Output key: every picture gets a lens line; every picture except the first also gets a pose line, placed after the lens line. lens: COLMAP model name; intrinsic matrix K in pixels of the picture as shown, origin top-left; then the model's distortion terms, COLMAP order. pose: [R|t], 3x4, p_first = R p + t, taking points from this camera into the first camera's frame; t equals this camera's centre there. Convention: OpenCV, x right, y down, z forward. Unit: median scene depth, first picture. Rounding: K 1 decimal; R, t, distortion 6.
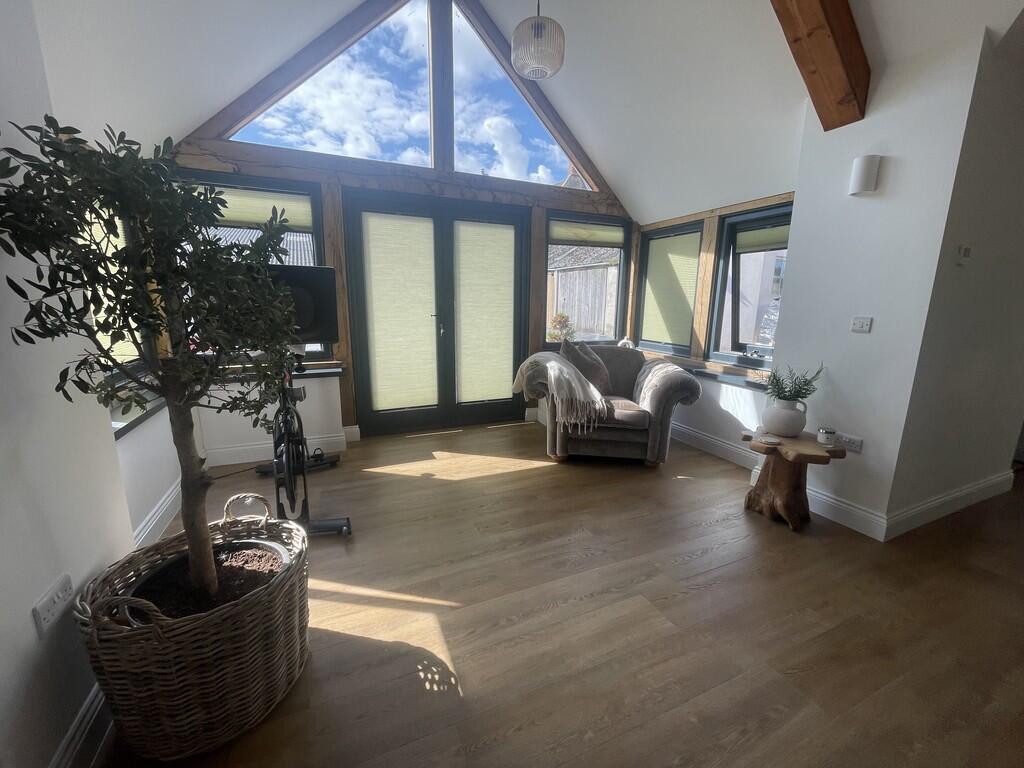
lens RADIAL K [[414.0, 0, 512.0], [0, 414.0, 384.0], [0, 0, 1]] dist [-0.000933, -0.000434]
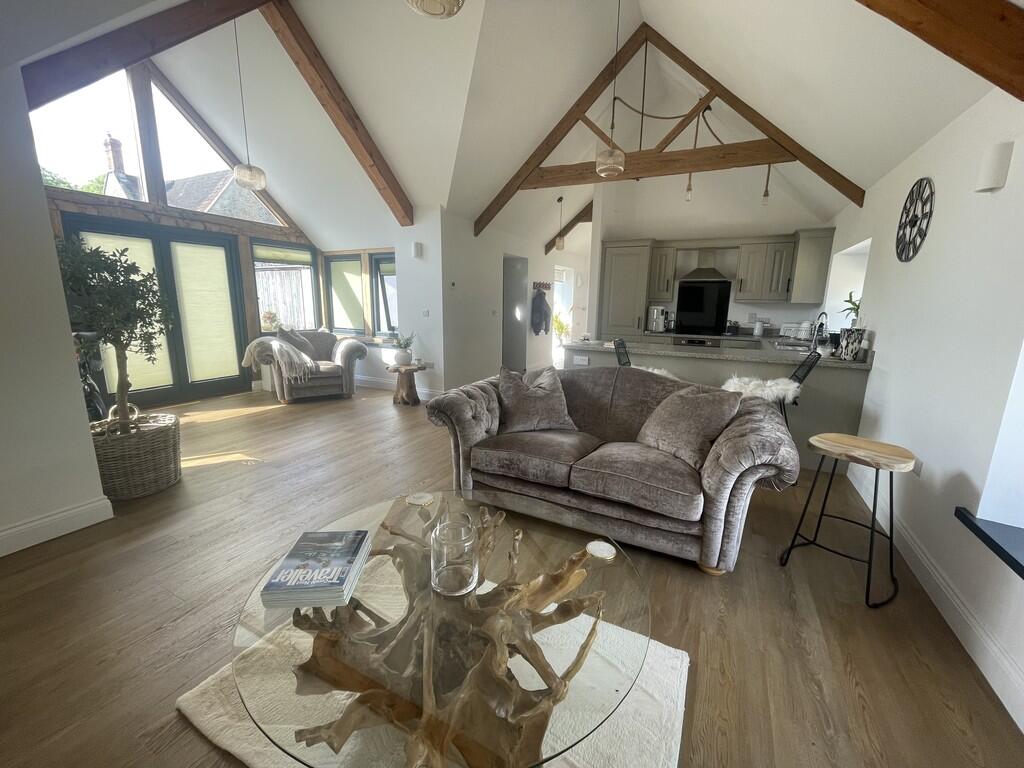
lens RADIAL K [[414.0, 0, 512.0], [0, 414.0, 384.0], [0, 0, 1]] dist [-0.000933, -0.000434]
pose [[0.778929, -0.125487, 0.614429, -0.173281], [0.121788, 0.991391, 0.048082, 0.133173], [-0.615173, 0.037378, 0.787505, -0.744248]]
